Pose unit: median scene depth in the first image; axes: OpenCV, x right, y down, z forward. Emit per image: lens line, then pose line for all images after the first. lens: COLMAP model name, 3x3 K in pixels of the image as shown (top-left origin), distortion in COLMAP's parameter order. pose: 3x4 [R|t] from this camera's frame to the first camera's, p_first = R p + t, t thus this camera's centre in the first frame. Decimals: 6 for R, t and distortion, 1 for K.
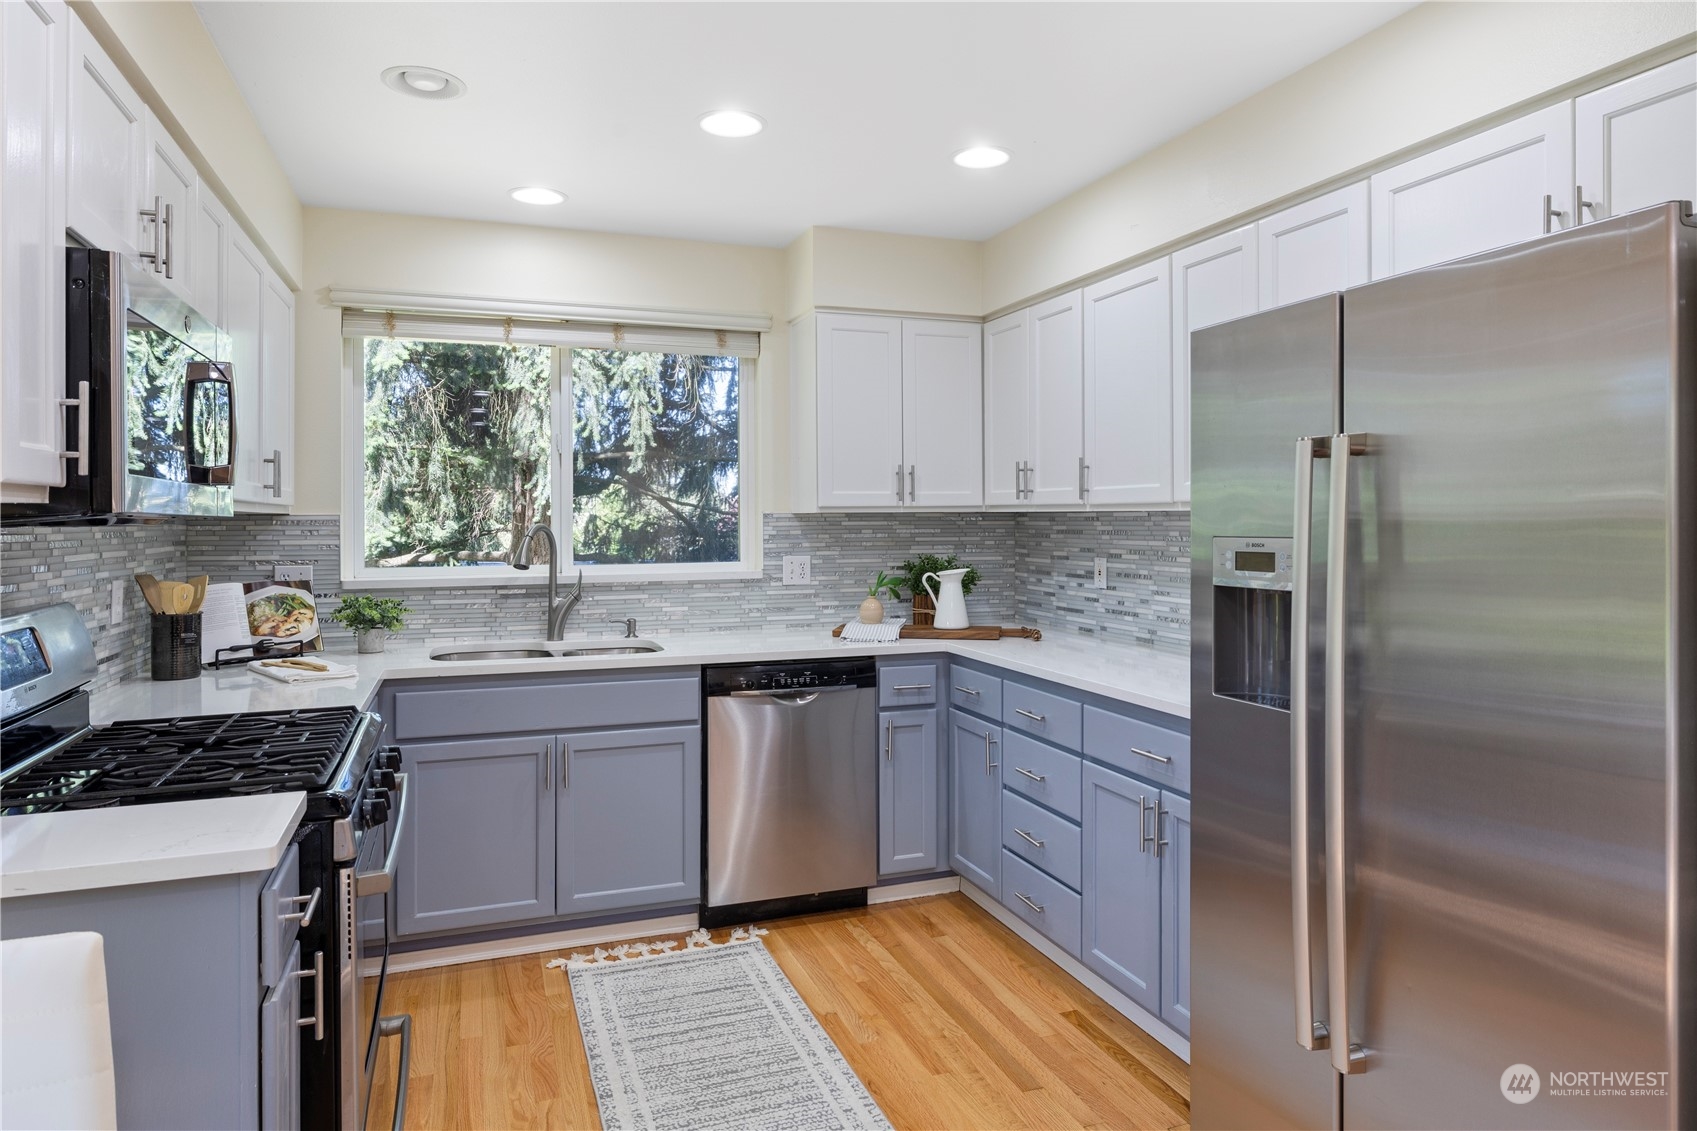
lens RADIAL K [[1038.1, 0, 846.6], [0, 1038.1, 552.5], [0, 0, 1]] dist [0.002416, 0.001409]
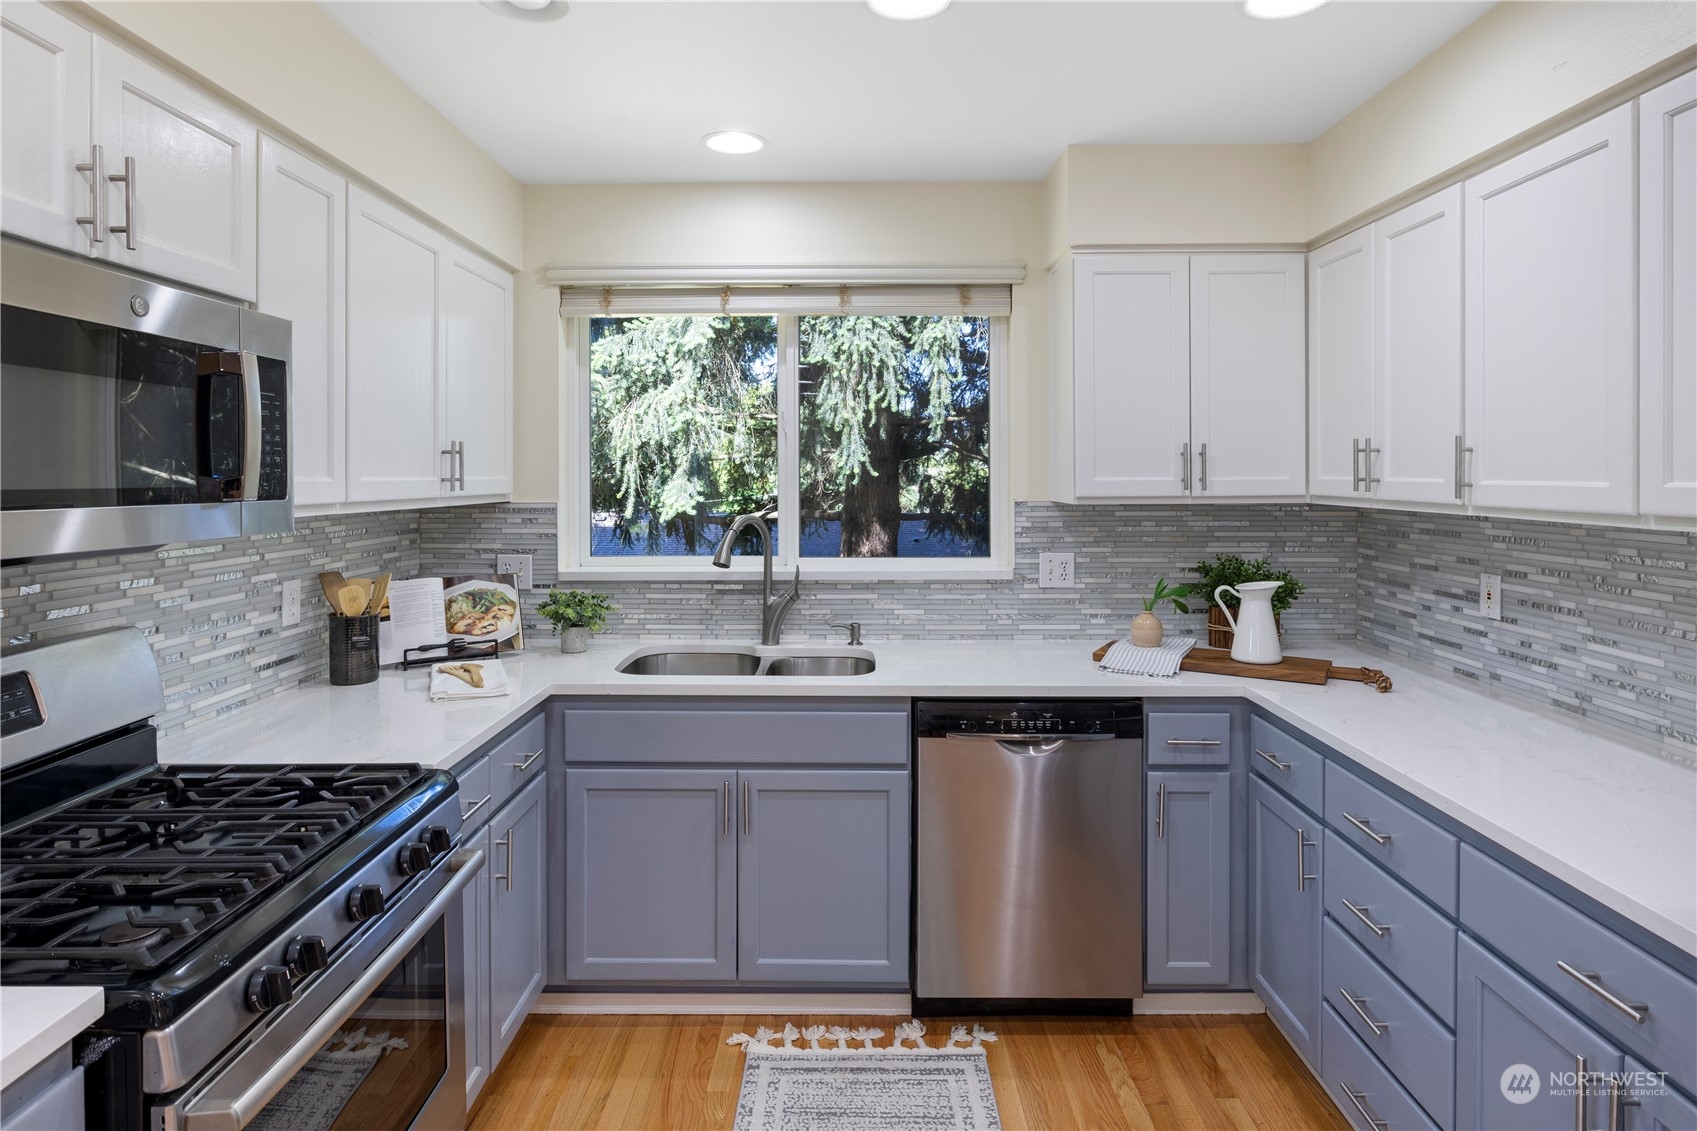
lens RADIAL K [[923.0, 0, 858.6], [0, 923.0, 487.4], [0, 0, 1]] dist [0.002249, -0.002786]
pose [[0.937872, 0.008680, -0.346873, 0.067136], [-0.013250, 0.999854, -0.010807, -0.044523], [0.346728, 0.014732, 0.937850, 0.296601]]
